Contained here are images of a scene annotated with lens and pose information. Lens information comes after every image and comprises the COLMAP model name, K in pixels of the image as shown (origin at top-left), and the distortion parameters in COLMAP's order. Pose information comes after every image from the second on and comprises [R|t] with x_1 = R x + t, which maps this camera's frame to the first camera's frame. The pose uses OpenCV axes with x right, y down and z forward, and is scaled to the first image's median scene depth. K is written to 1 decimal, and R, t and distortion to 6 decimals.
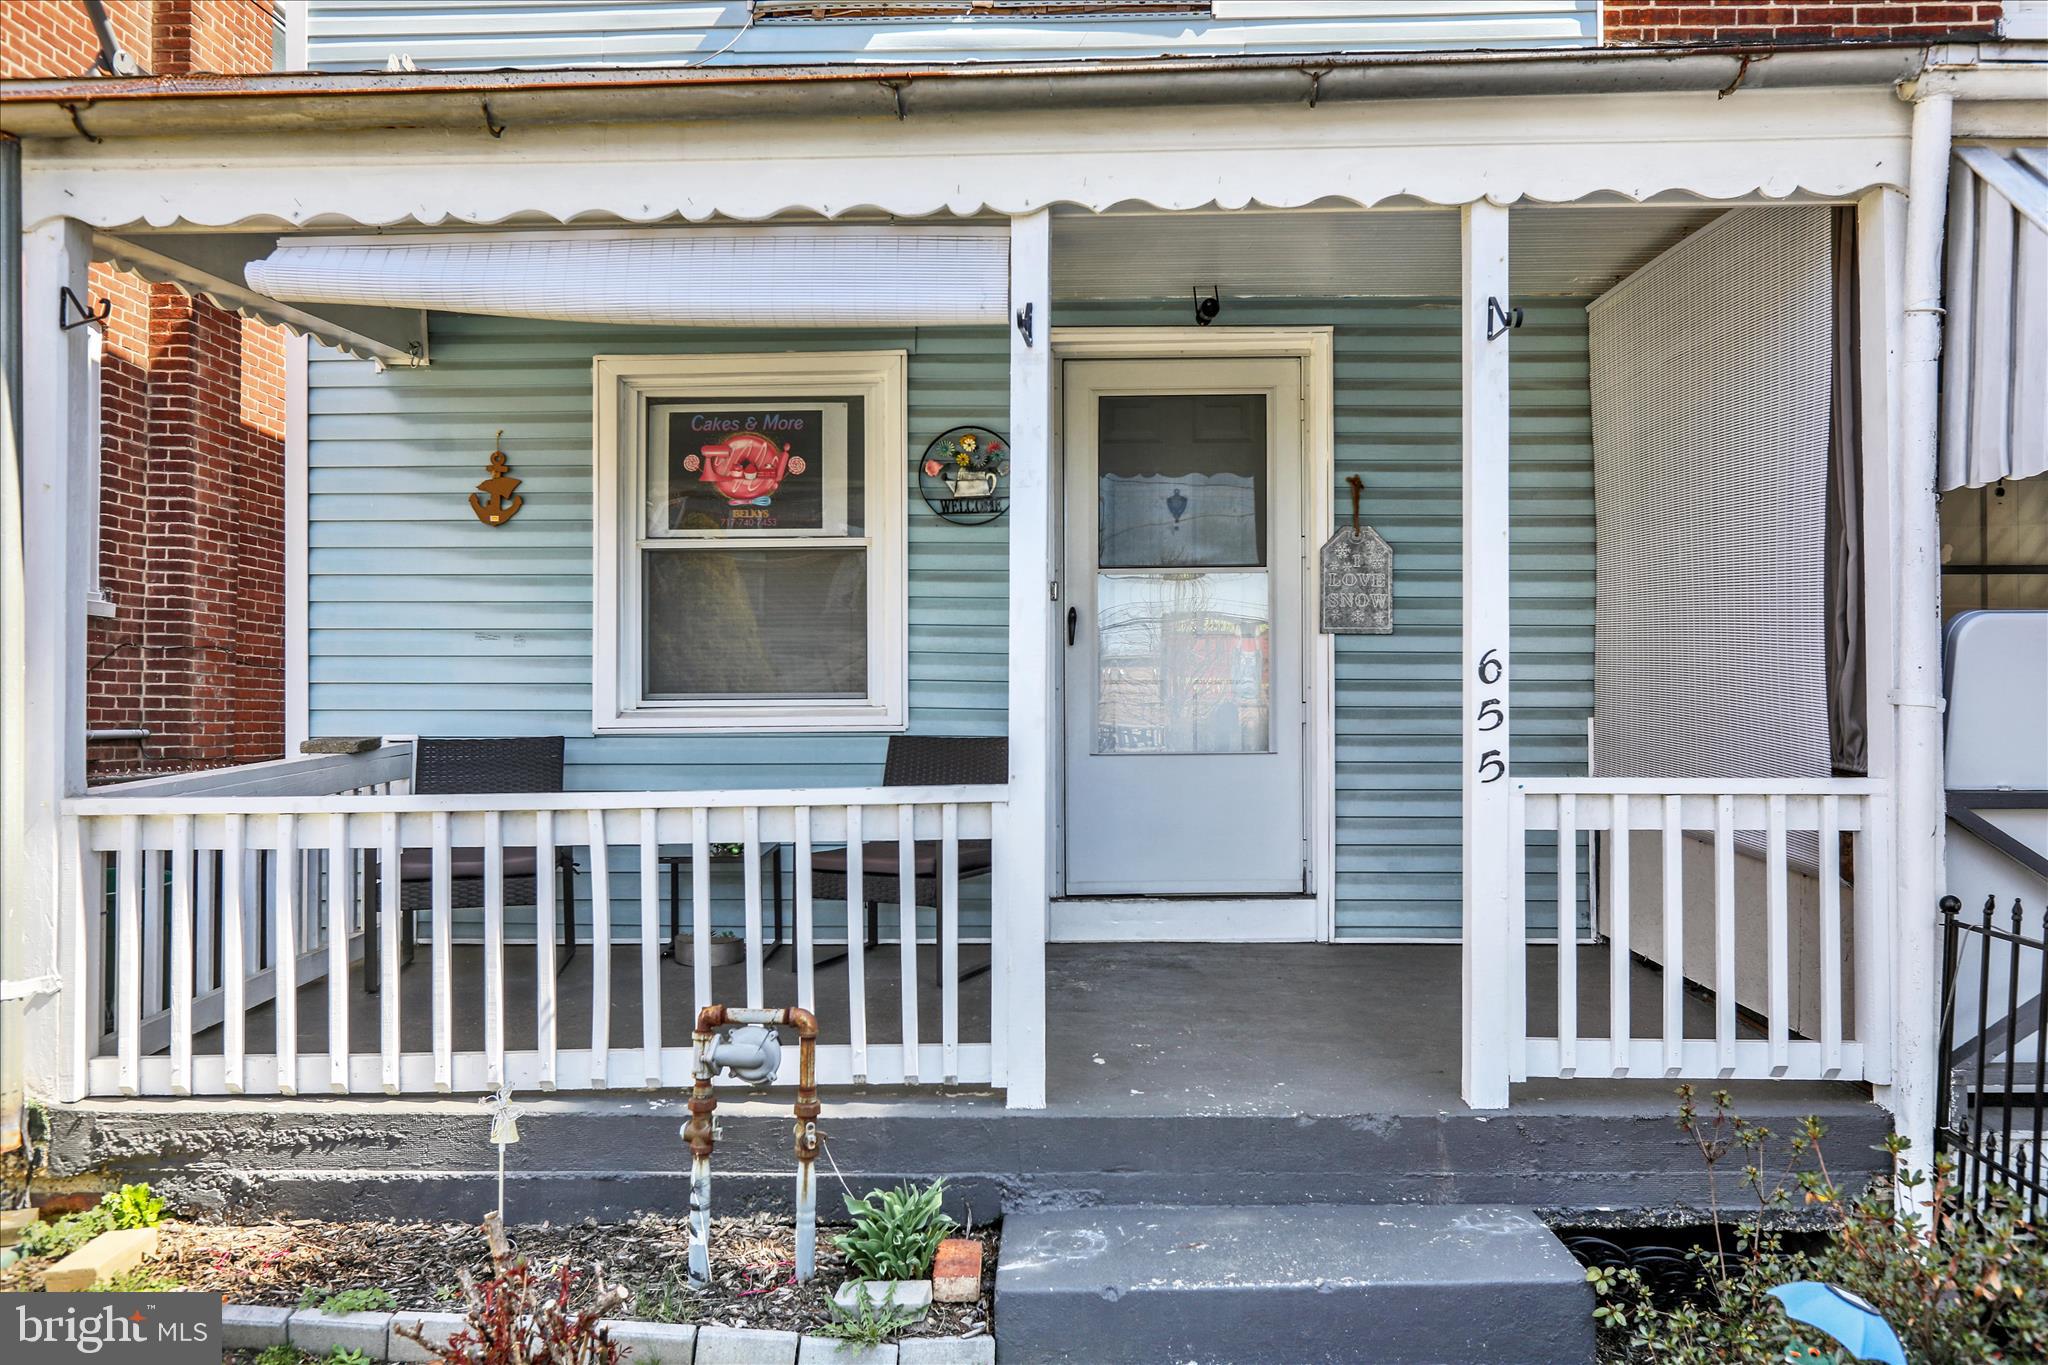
lens RADIAL K [[940.6, 0, 1034.3], [0, 940.6, 706.9], [0, 0, 1]] dist [0.002540, 0.000387]
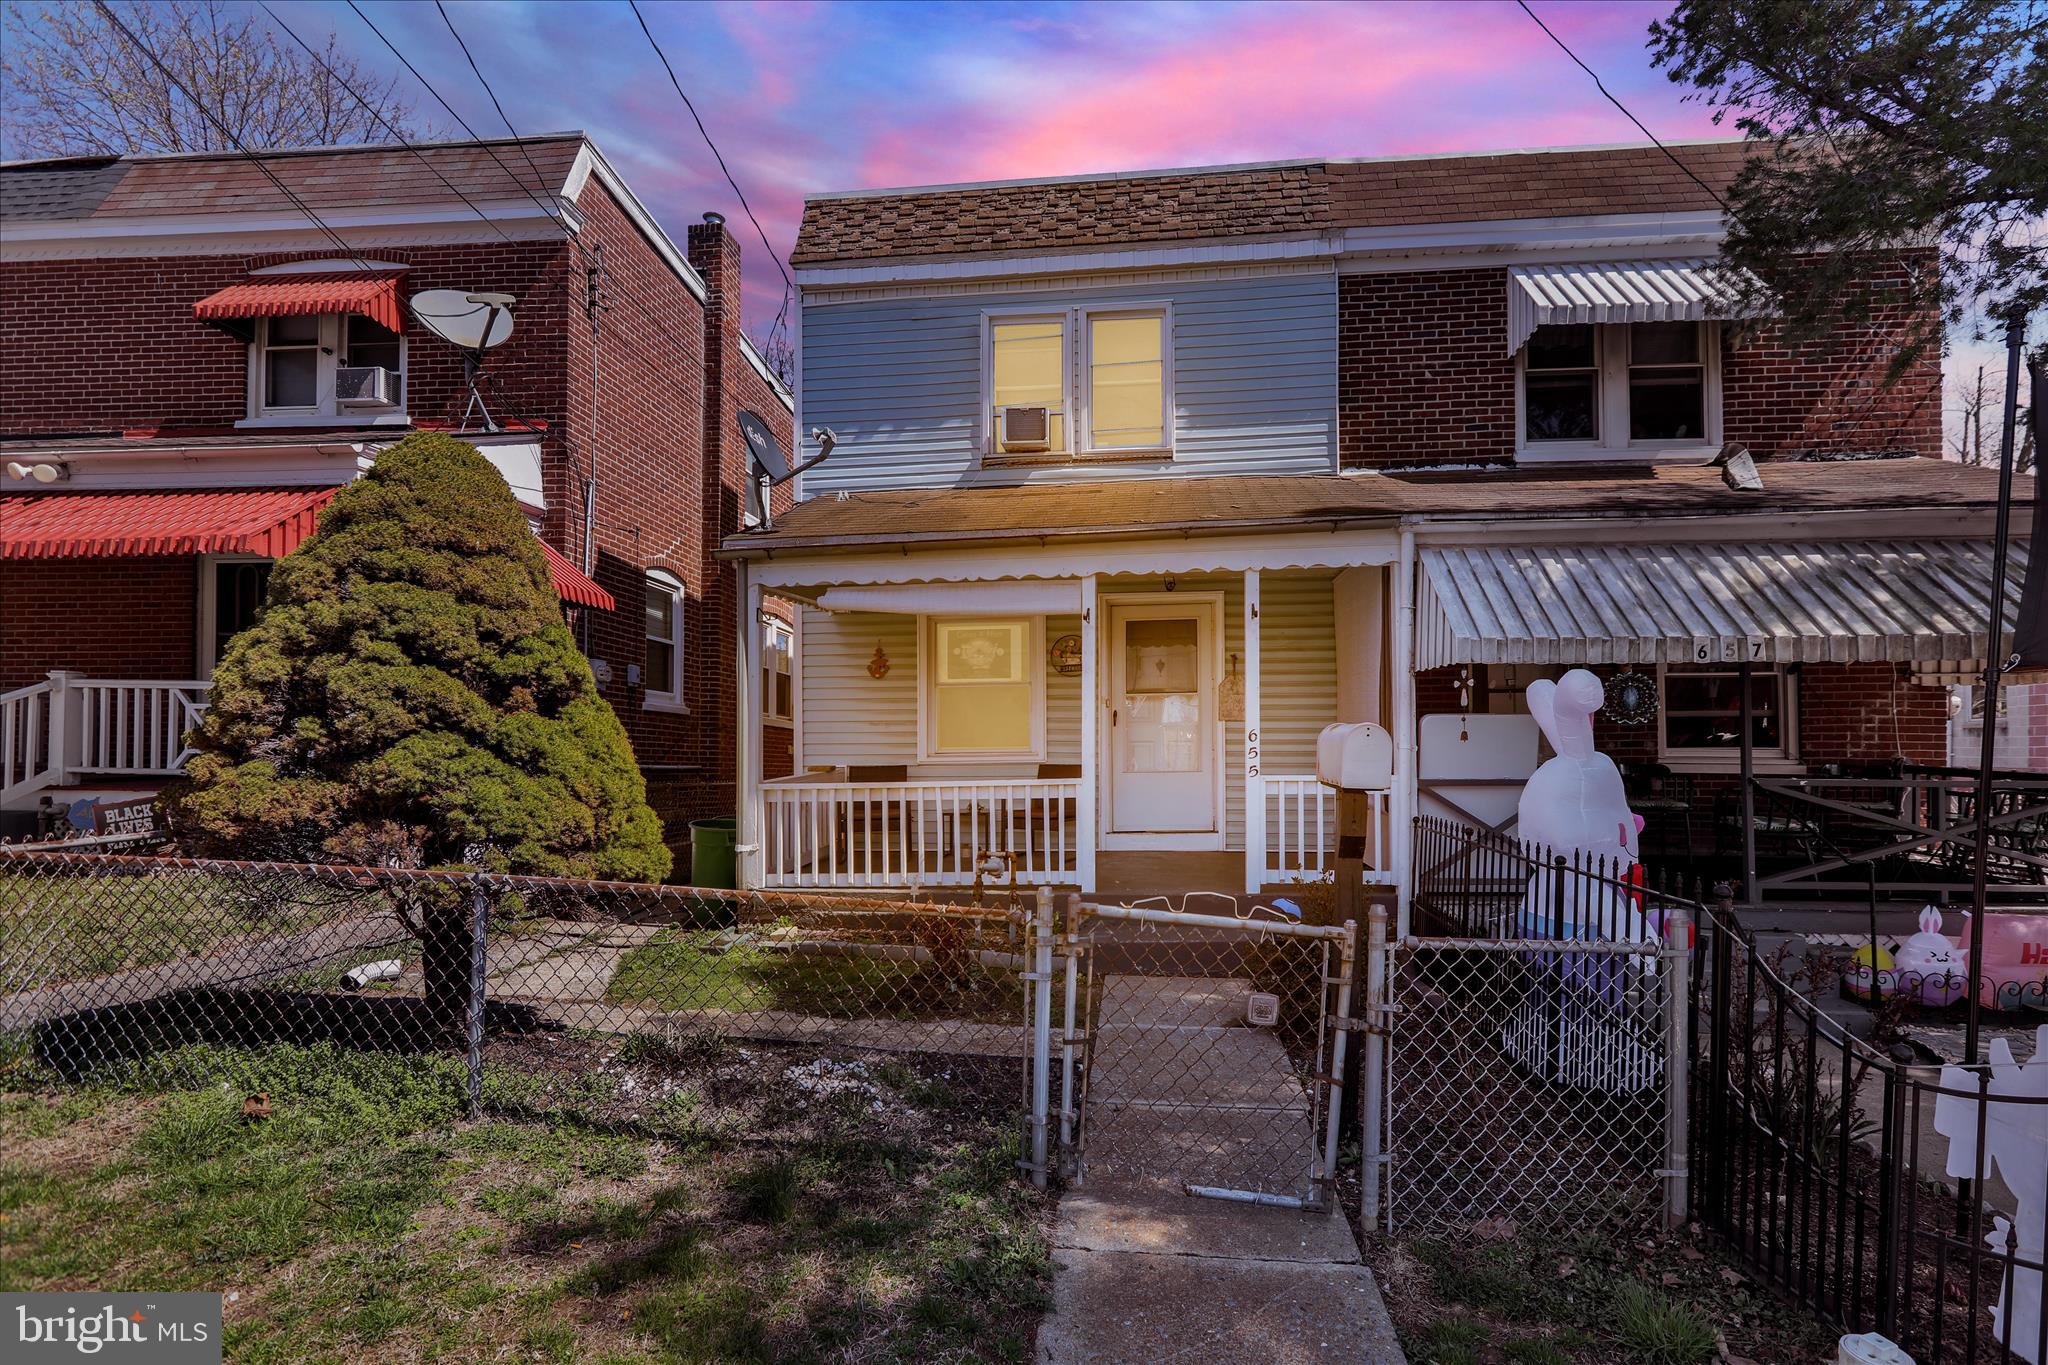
lens RADIAL K [[940.6, 0, 1034.3], [0, 940.6, 706.9], [0, 0, 1]] dist [0.002540, 0.000387]
pose [[0.989861, -0.009947, -0.141689, 0.227507], [0.001155, 0.998075, -0.062001, 0.042175], [0.142033, 0.061209, 0.987968, -1.775587]]
